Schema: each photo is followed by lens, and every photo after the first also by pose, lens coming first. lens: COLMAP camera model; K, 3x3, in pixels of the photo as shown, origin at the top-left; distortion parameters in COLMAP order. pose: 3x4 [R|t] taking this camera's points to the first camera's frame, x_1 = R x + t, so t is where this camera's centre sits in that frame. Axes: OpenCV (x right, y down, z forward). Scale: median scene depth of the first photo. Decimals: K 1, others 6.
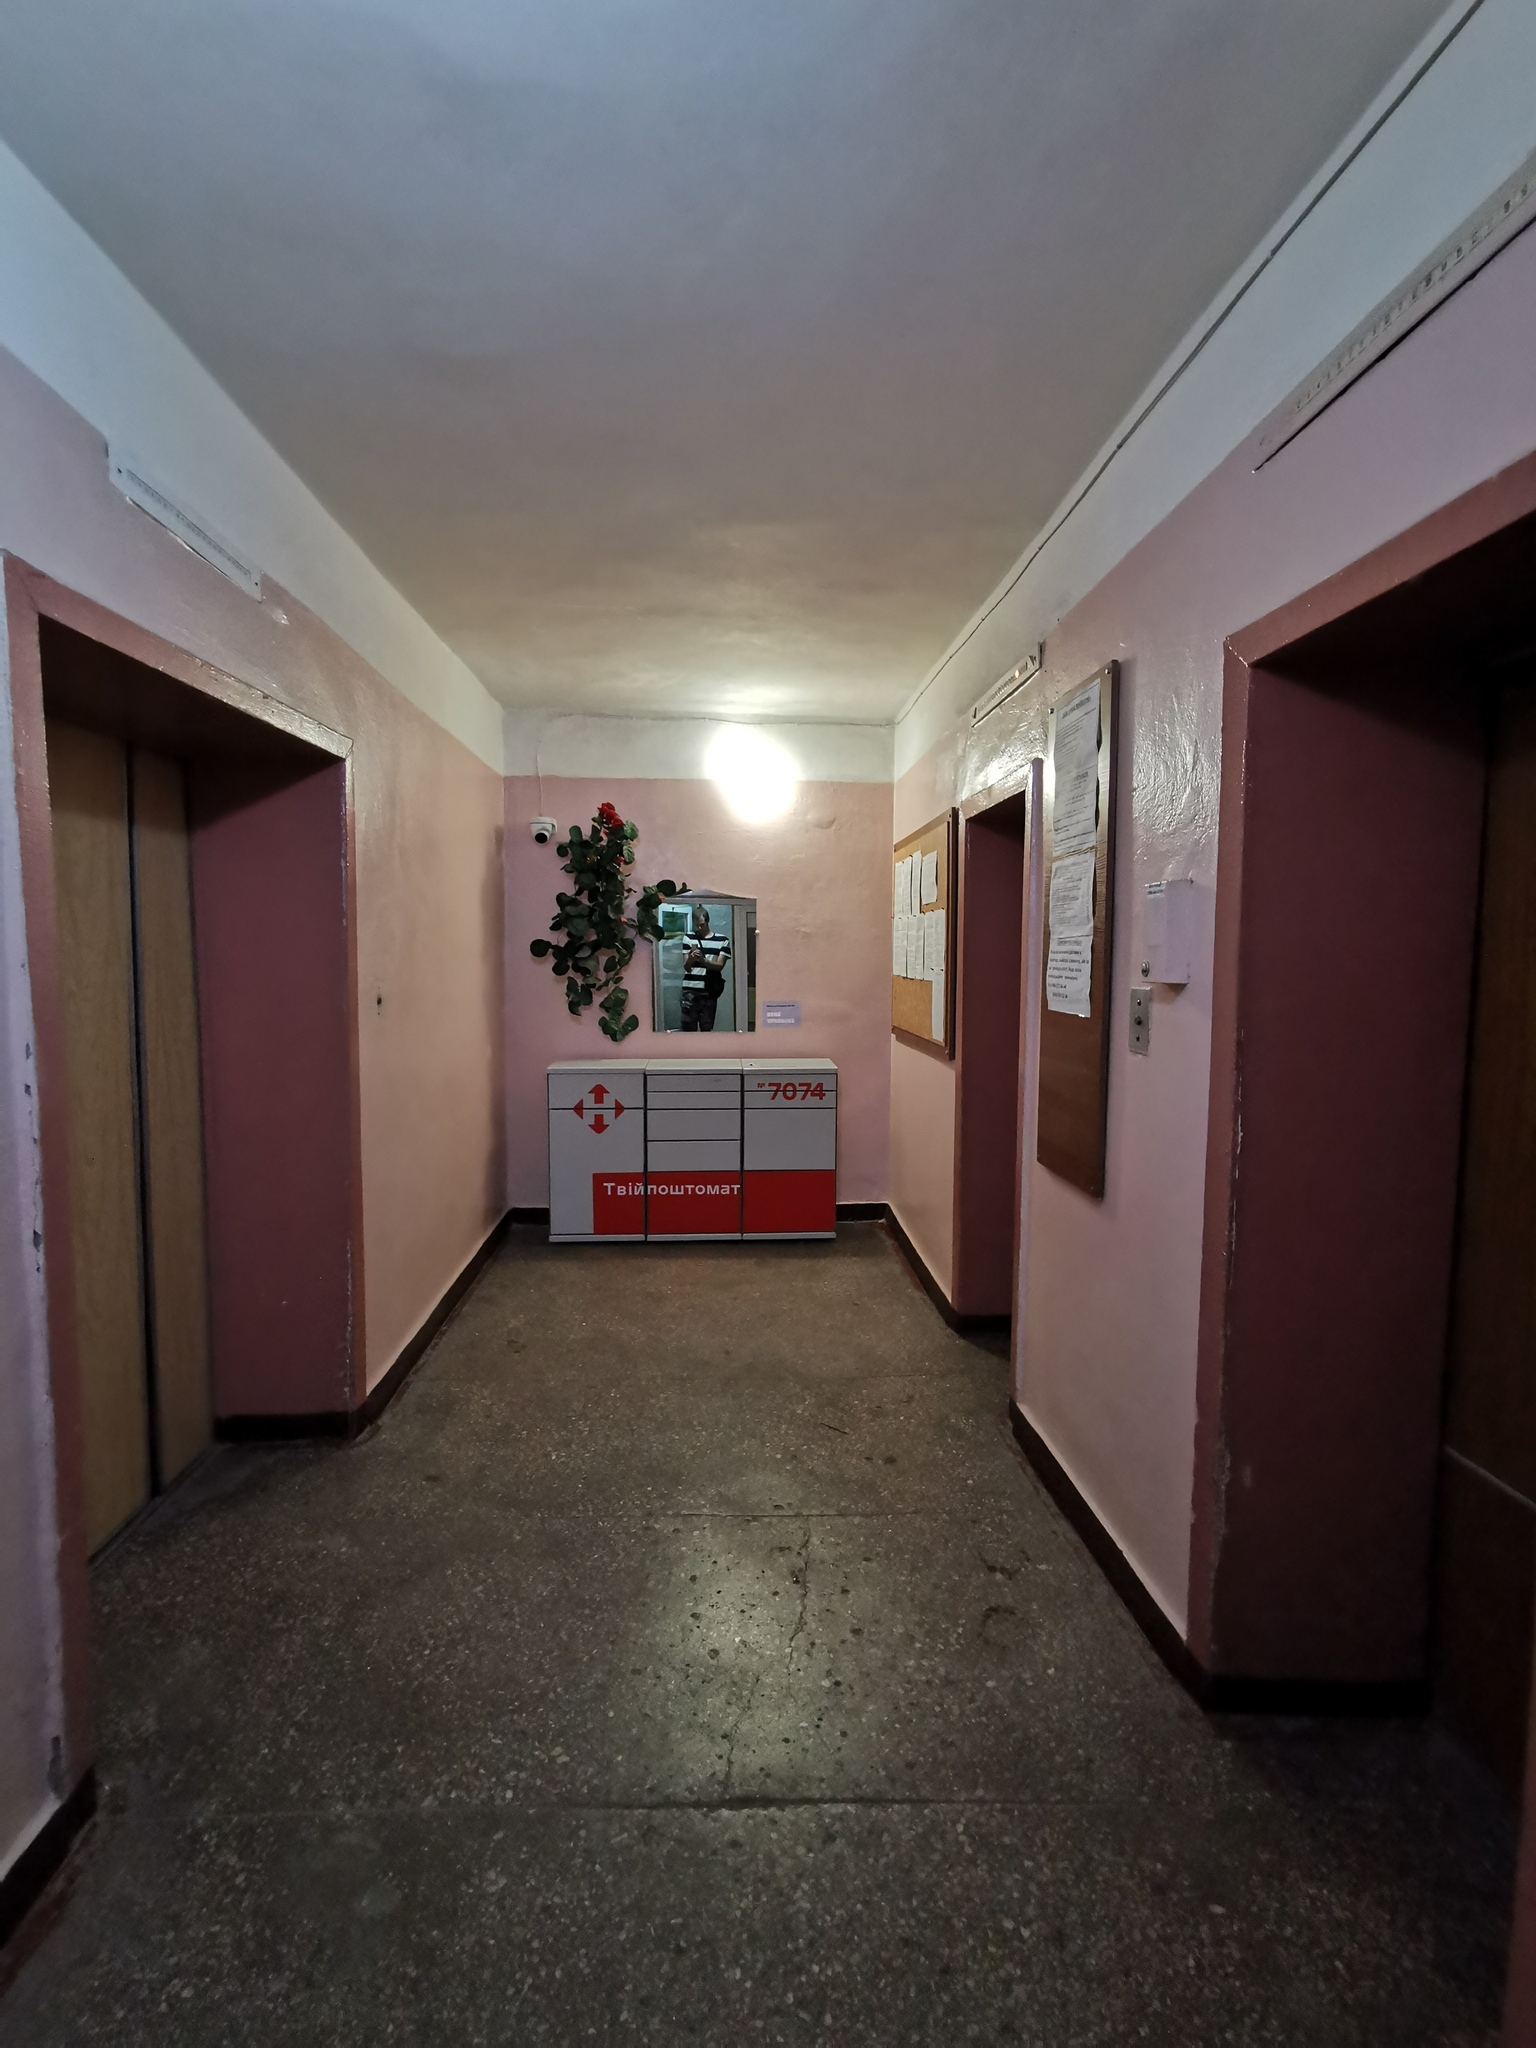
lens RADIAL K [[950.1, 0, 768.7], [0, 950.1, 1035.1], [0, 0, 1]] dist [0.000664, 0.000106]
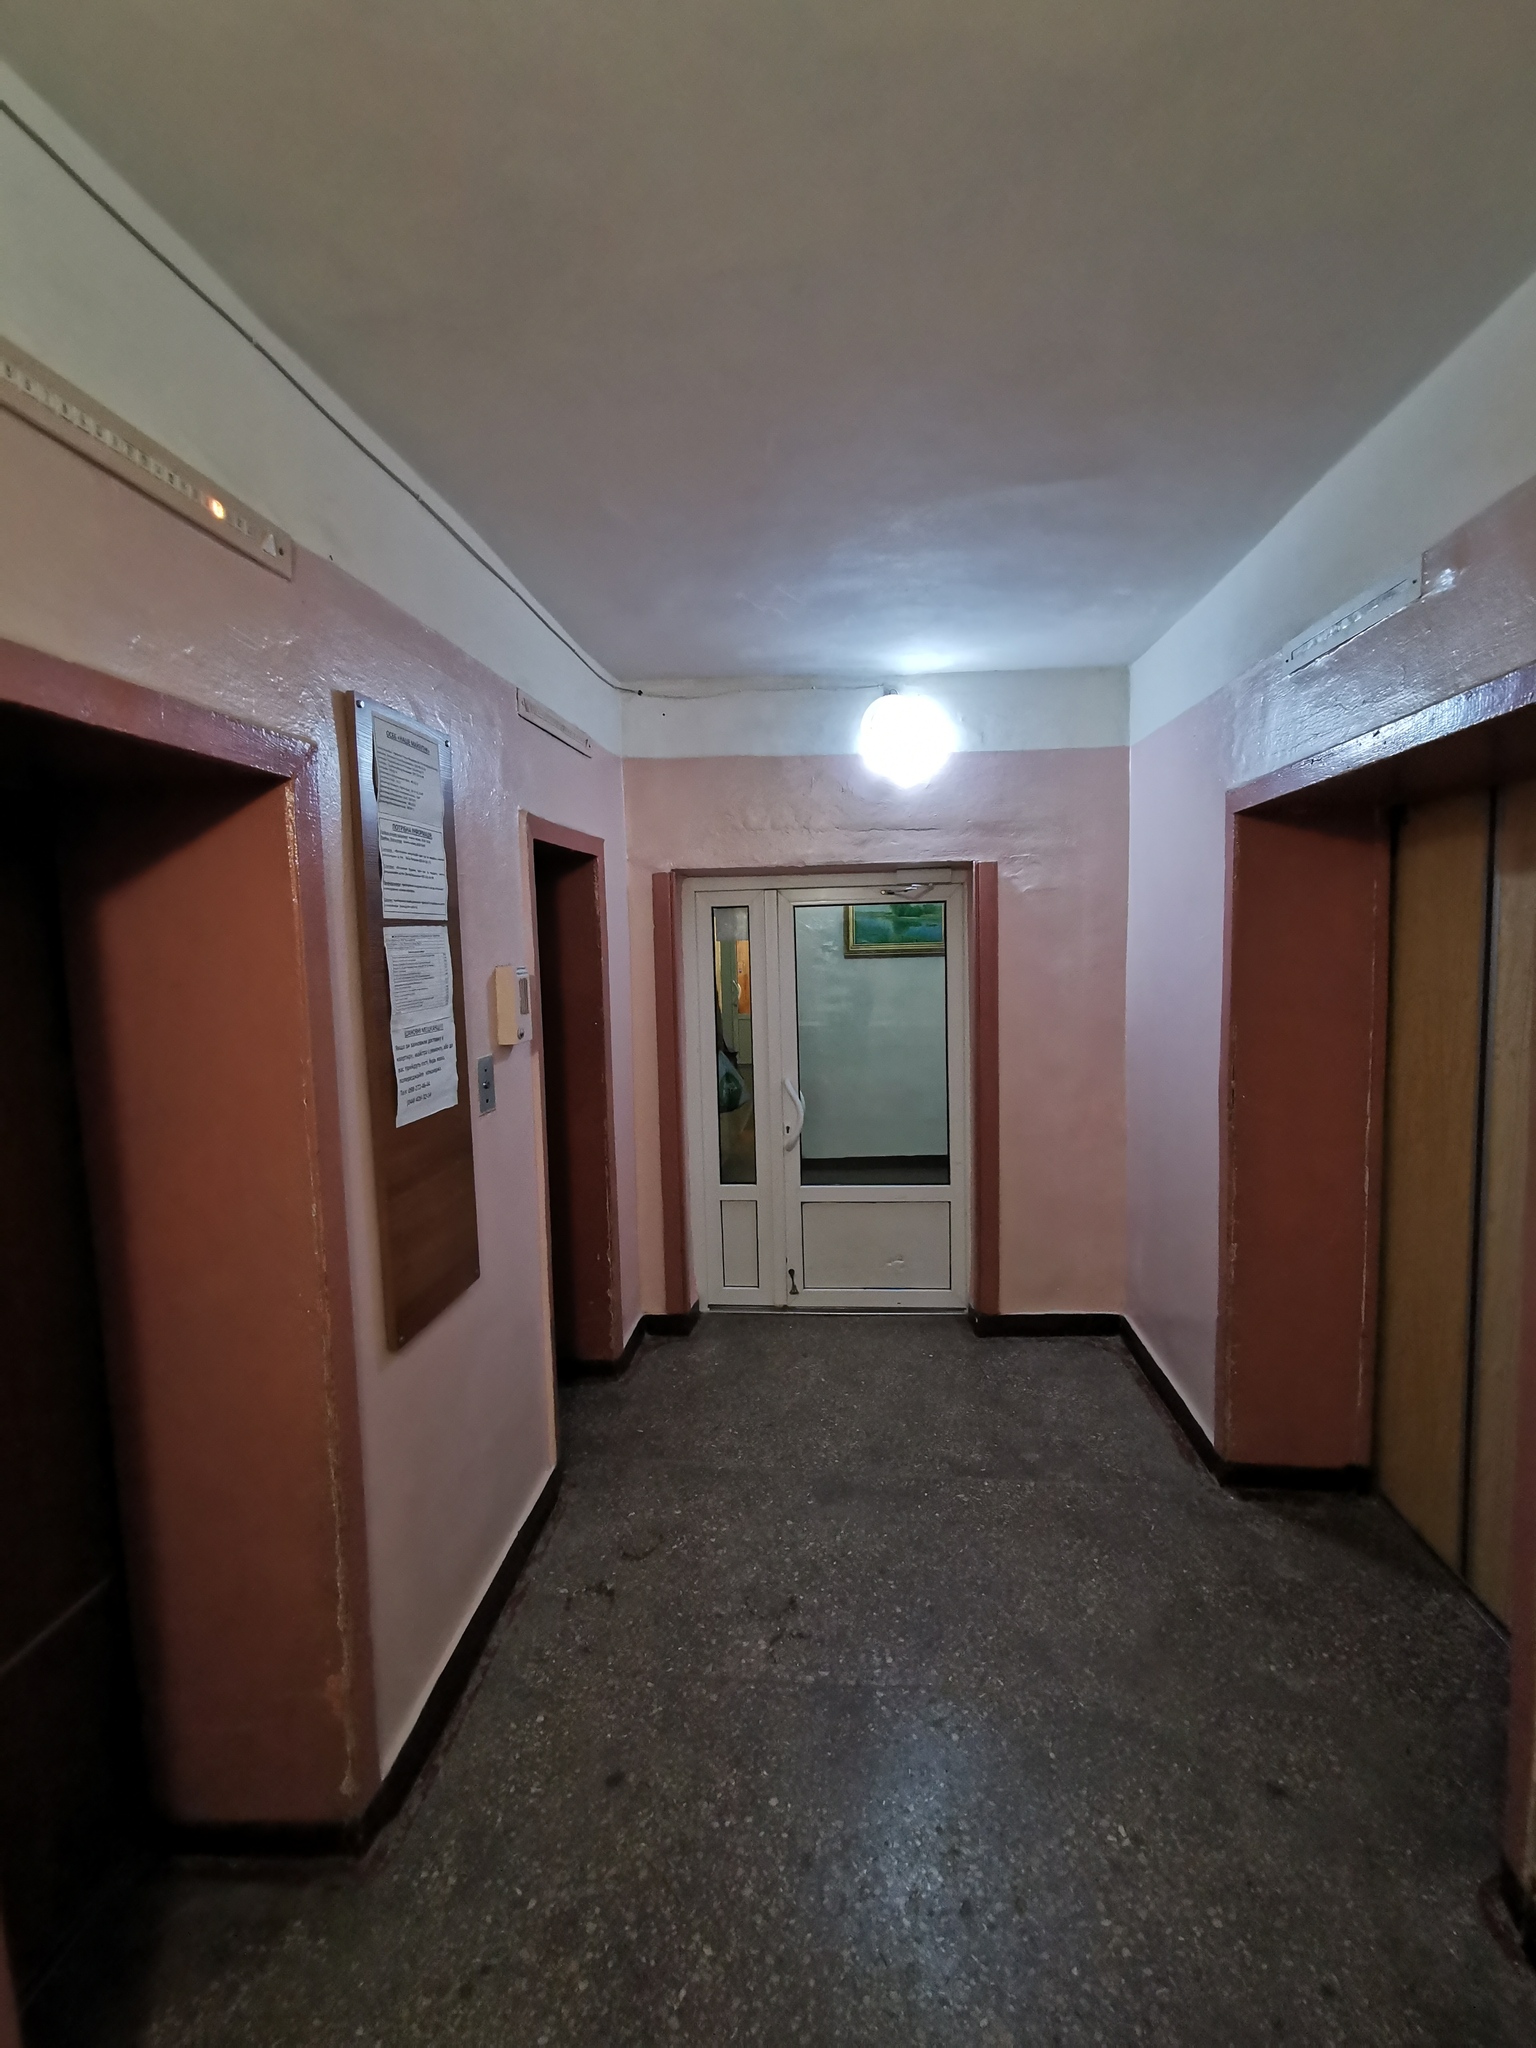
lens RADIAL K [[950.1, 0, 761.9], [0, 950.1, 1015.9], [0, 0, 1]] dist [0.000664, 0.000106]
pose [[-0.986631, 0.004115, 0.162921, -0.106279], [0.032054, 0.985054, 0.169235, -0.245662], [-0.159790, 0.172194, -0.972017, 1.799761]]
